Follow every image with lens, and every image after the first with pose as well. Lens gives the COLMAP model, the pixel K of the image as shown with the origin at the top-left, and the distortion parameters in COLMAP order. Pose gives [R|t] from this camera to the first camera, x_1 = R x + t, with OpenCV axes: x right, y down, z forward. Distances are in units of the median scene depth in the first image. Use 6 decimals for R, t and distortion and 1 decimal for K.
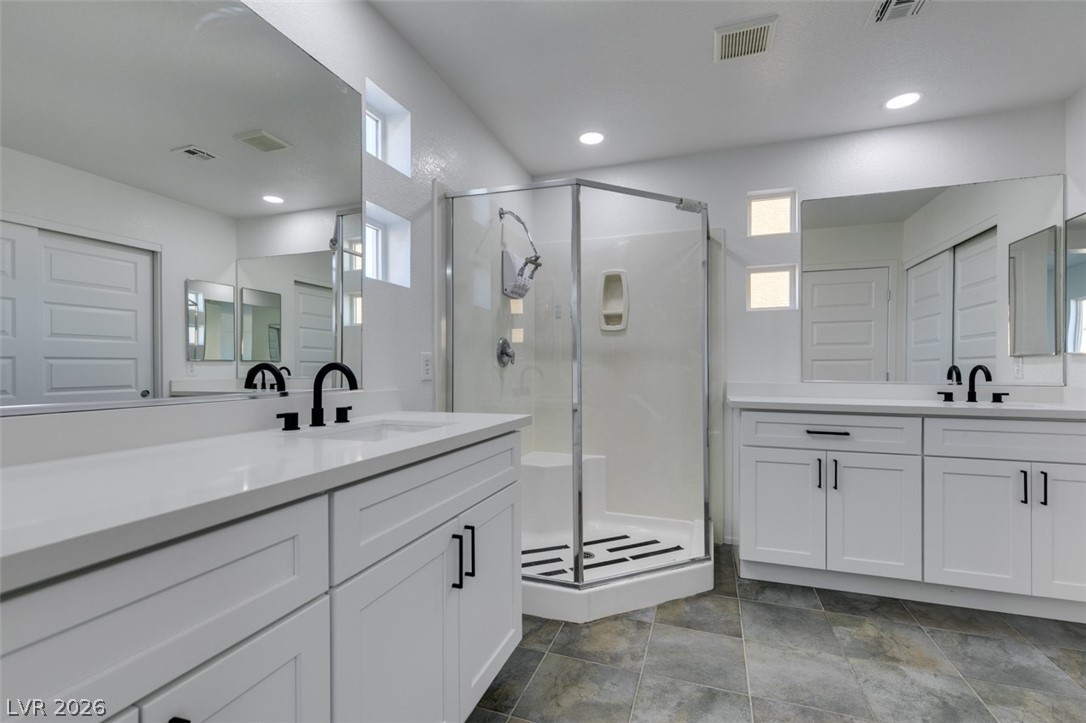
lens RADIAL K [[484.8, 0, 541.4], [0, 484.8, 366.3], [0, 0, 1]] dist [0.003657, -0.001606]
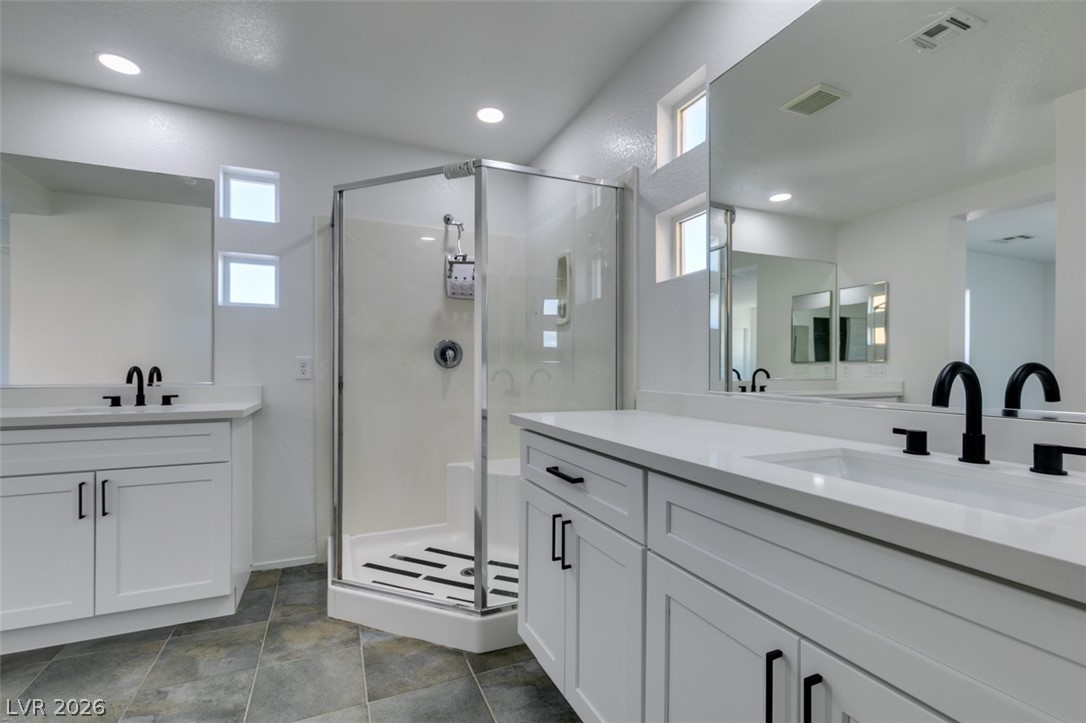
lens RADIAL K [[484.8, 0, 541.4], [0, 484.8, 366.3], [0, 0, 1]] dist [0.003657, -0.001606]
pose [[0.679027, -0.004210, -0.734101, 1.140906], [0.002209, 0.999991, -0.003691, 0.002203], [0.734110, 0.000885, 0.679030, 0.624352]]
